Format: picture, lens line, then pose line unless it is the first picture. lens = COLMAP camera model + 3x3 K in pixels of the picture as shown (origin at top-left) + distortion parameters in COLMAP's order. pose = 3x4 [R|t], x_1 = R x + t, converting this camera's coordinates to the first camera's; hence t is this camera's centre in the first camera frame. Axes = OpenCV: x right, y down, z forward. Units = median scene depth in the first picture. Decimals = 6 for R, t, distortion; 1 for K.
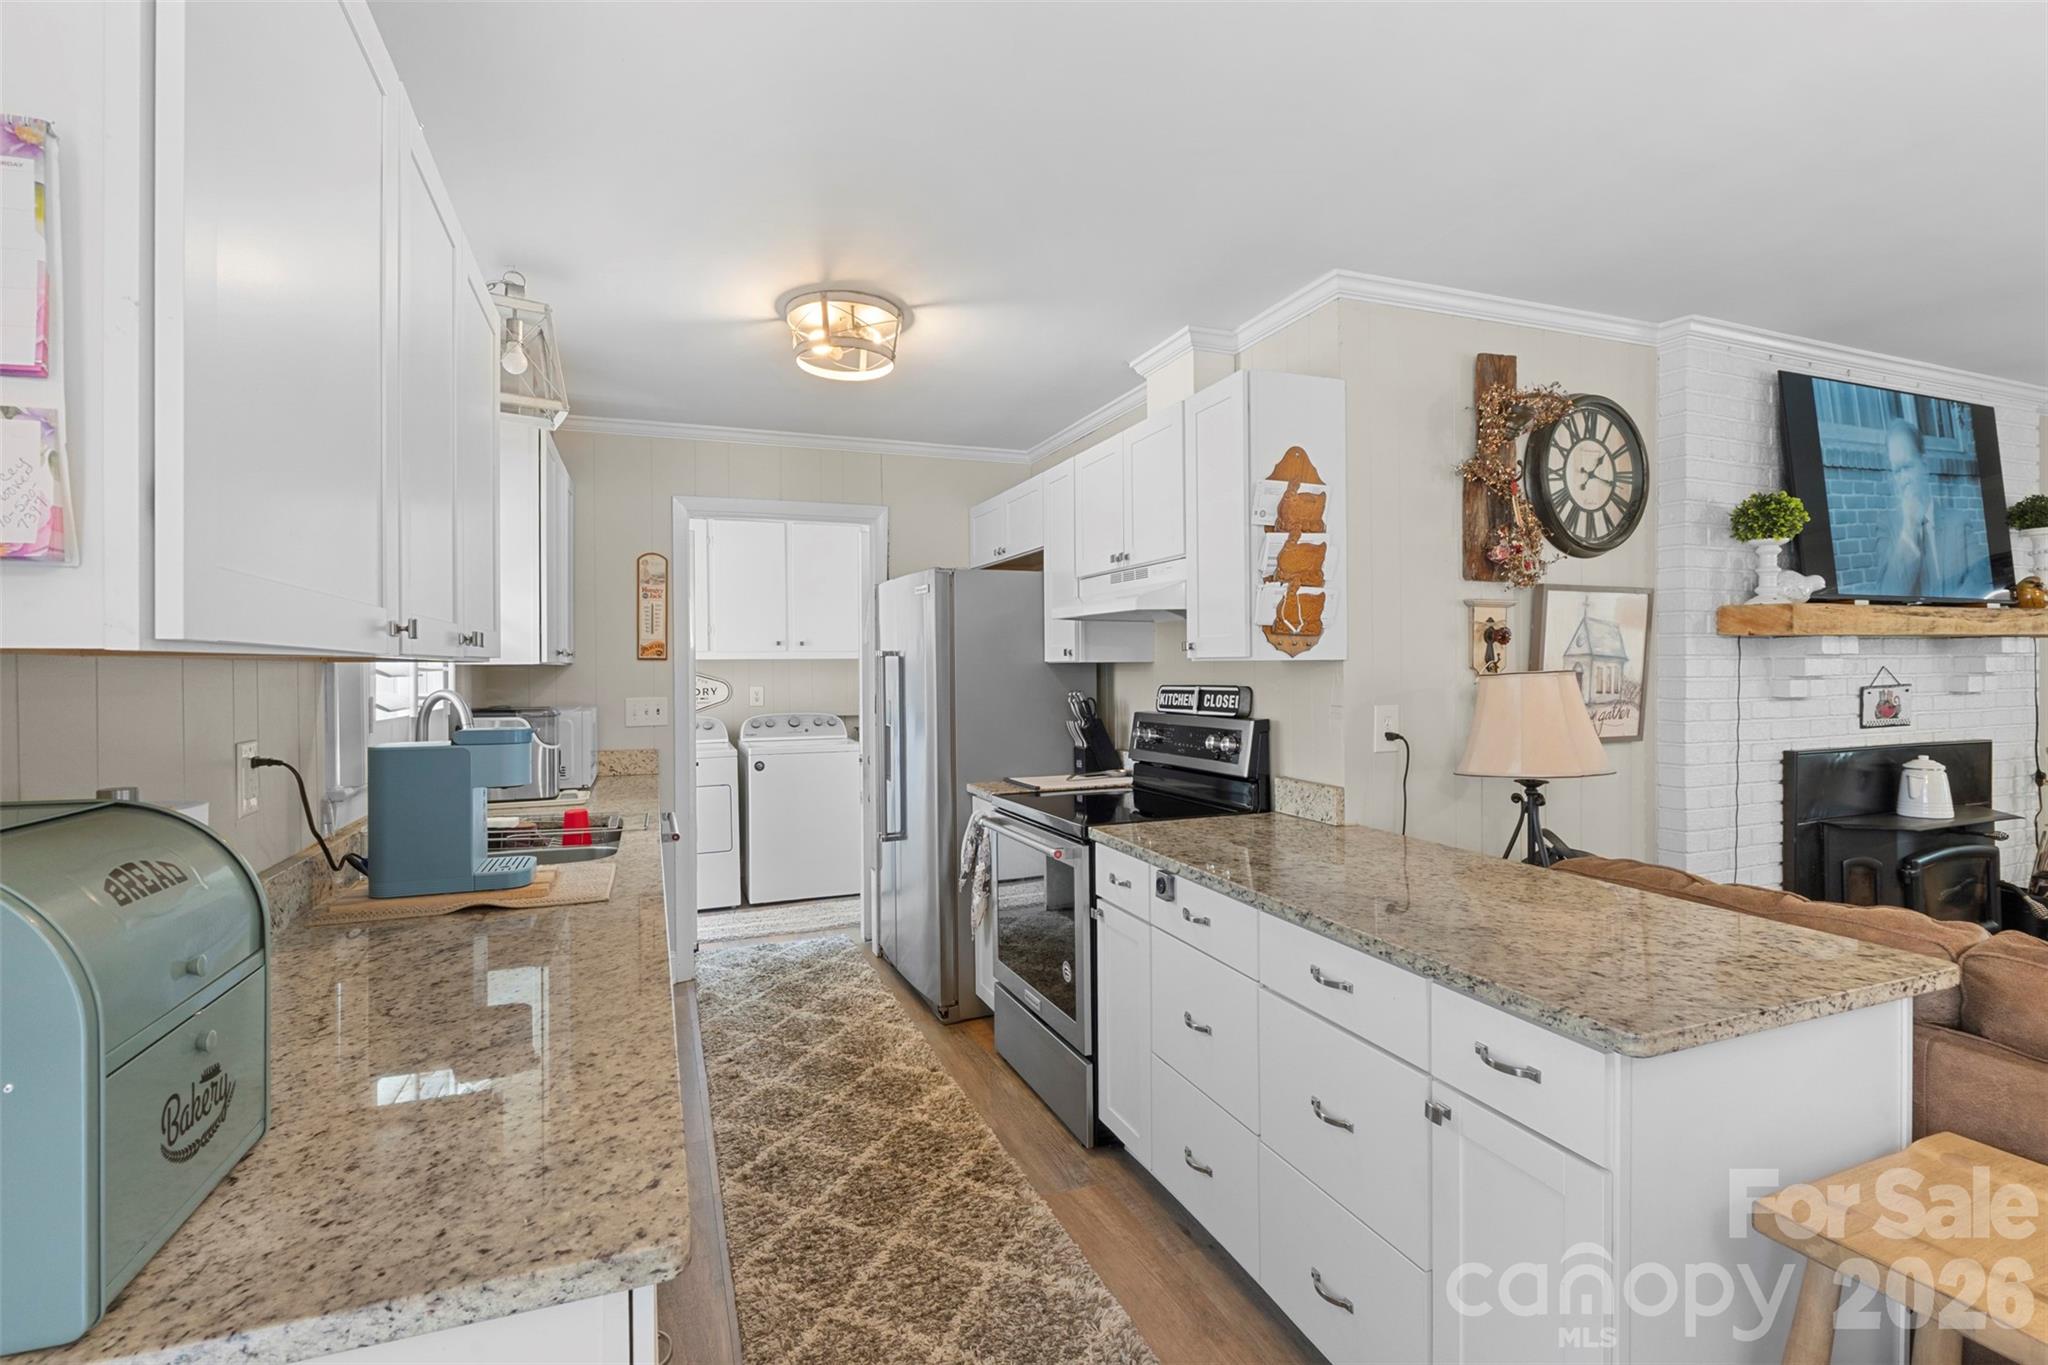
lens RADIAL K [[928.4, 0, 1030.7], [0, 928.4, 672.6], [0, 0, 1]] dist [-0.004033, -0.002424]
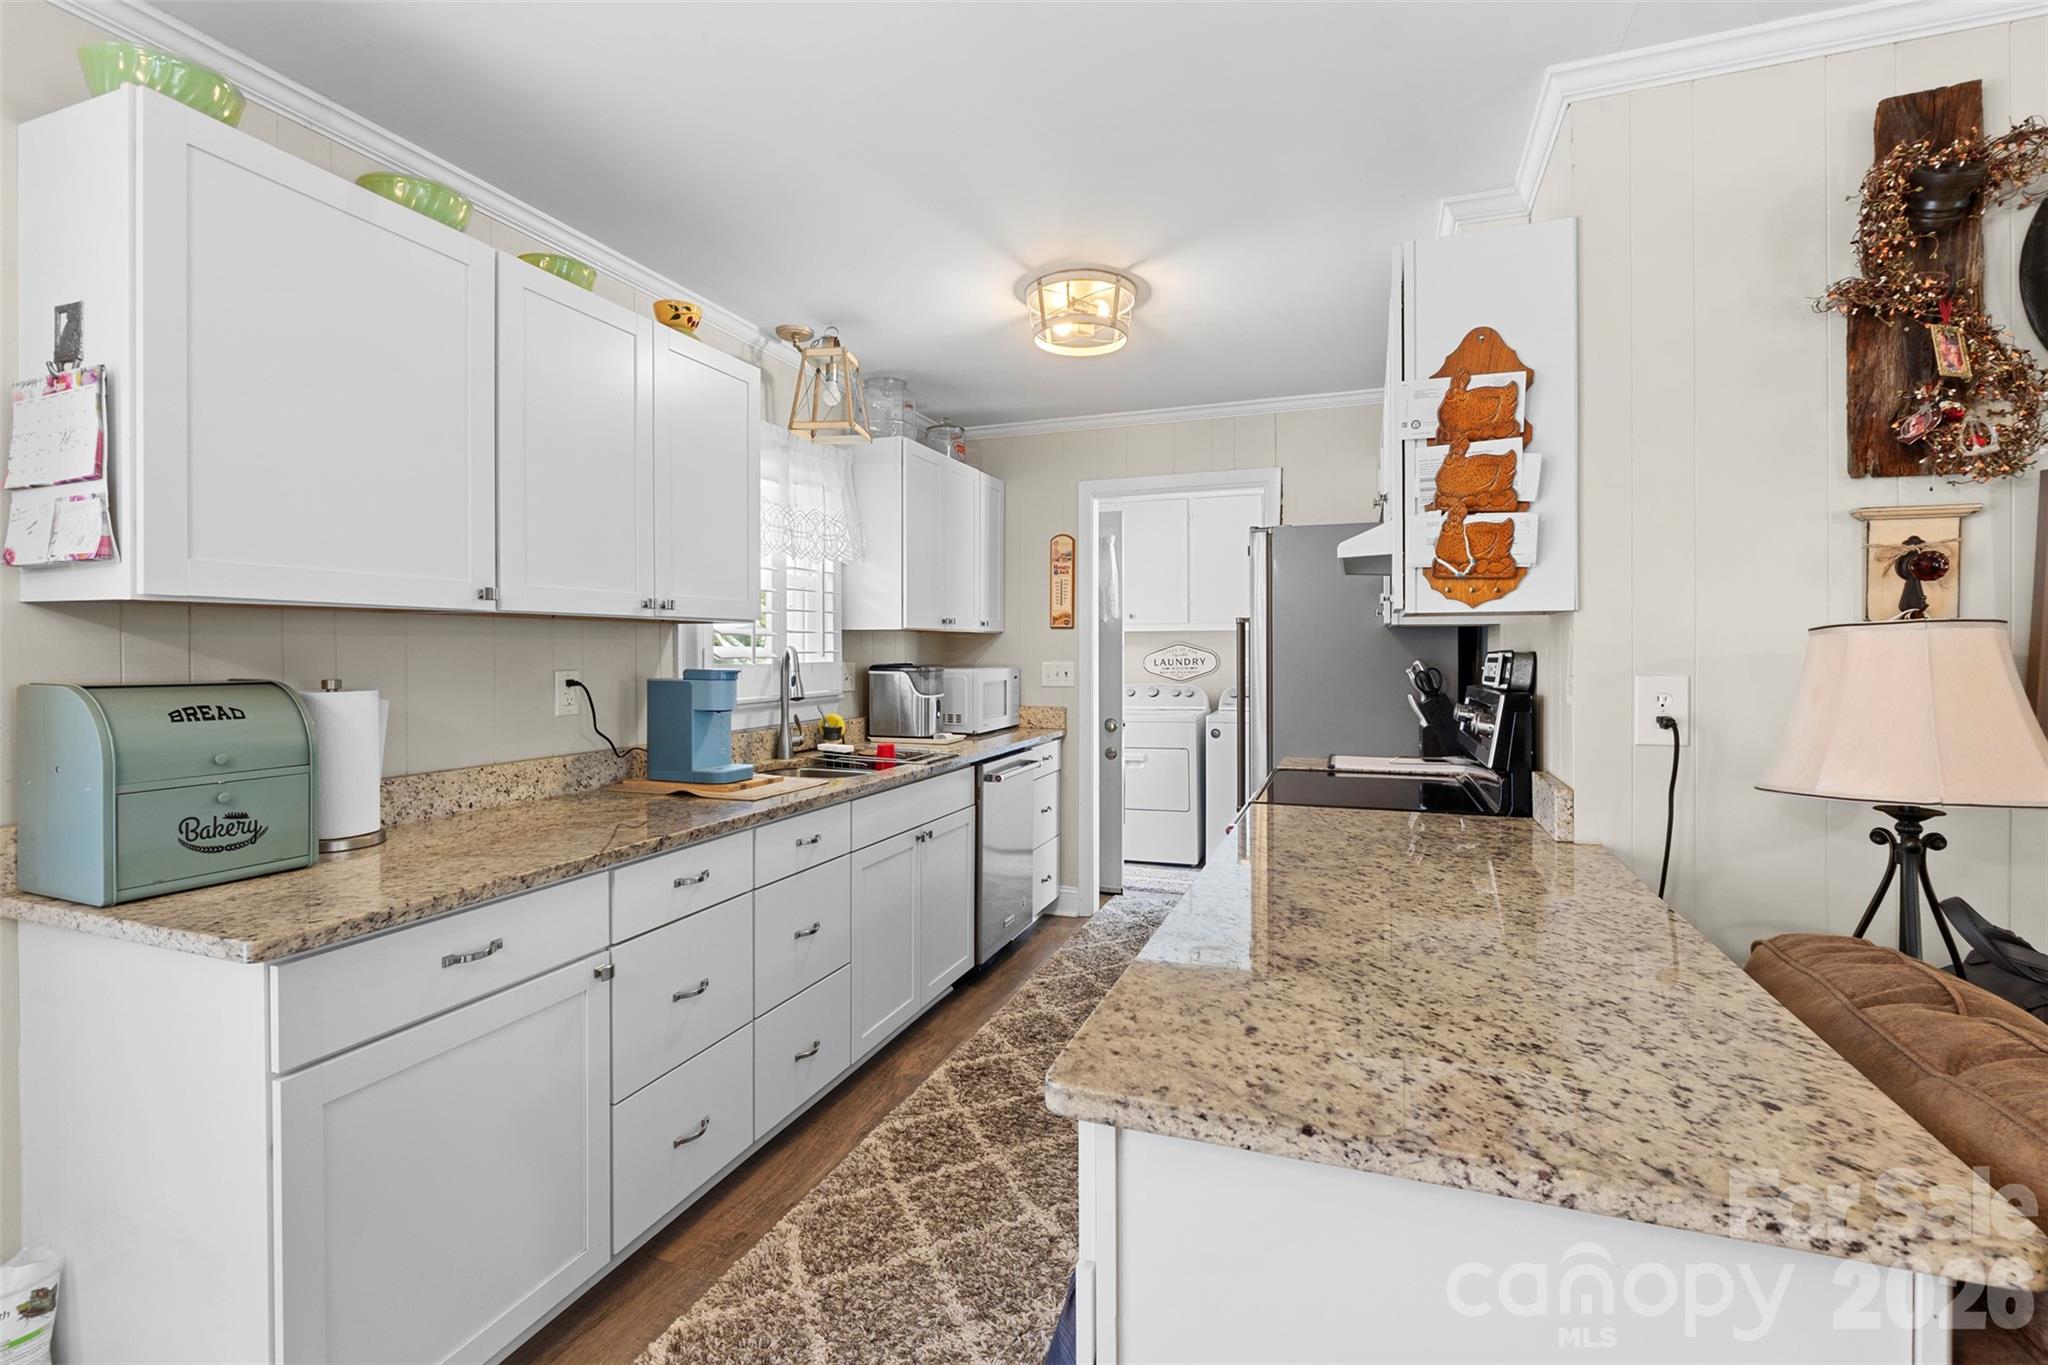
lens RADIAL K [[928.4, 0, 1020.5], [0, 928.4, 656.8], [0, 0, 1]] dist [-0.004033, -0.002424]
pose [[0.746760, 0.010968, -0.665003, 0.447636], [-0.007134, 0.999939, 0.008480, 0.016917], [0.665055, -0.001588, 0.746793, 0.167580]]
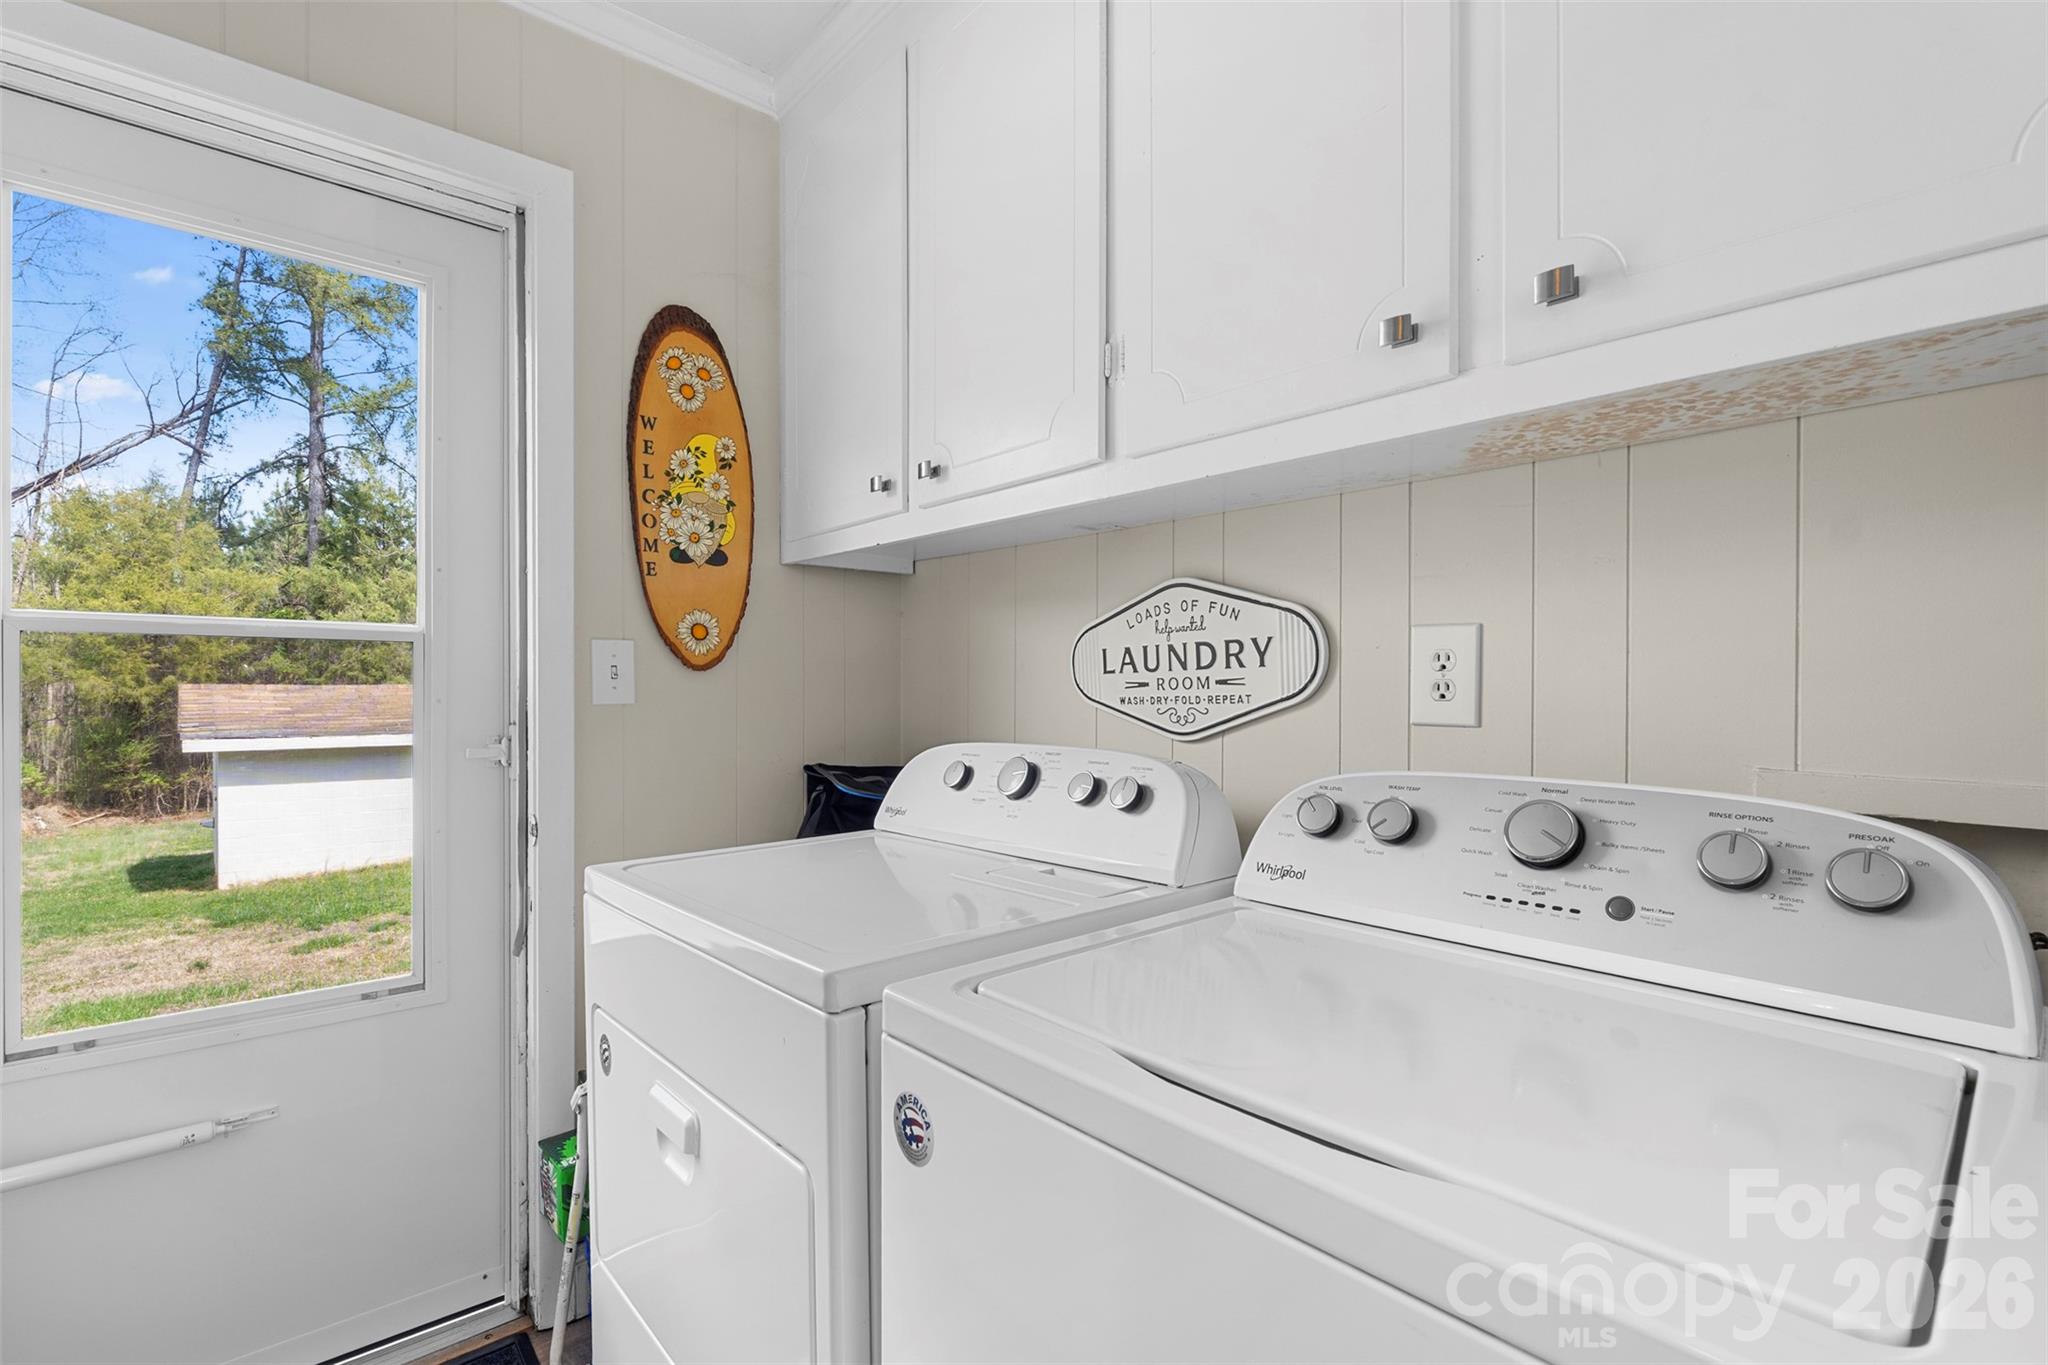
lens RADIAL K [[928.4, 0, 1025.1], [0, 928.4, 683.5], [0, 0, 1]] dist [-0.004033, -0.002424]
pose [[0.350464, 0.009274, -0.936530, -0.306481], [-0.004548, 0.999956, 0.008200, 0.058330], [0.936565, 0.001386, 0.350491, 1.882120]]
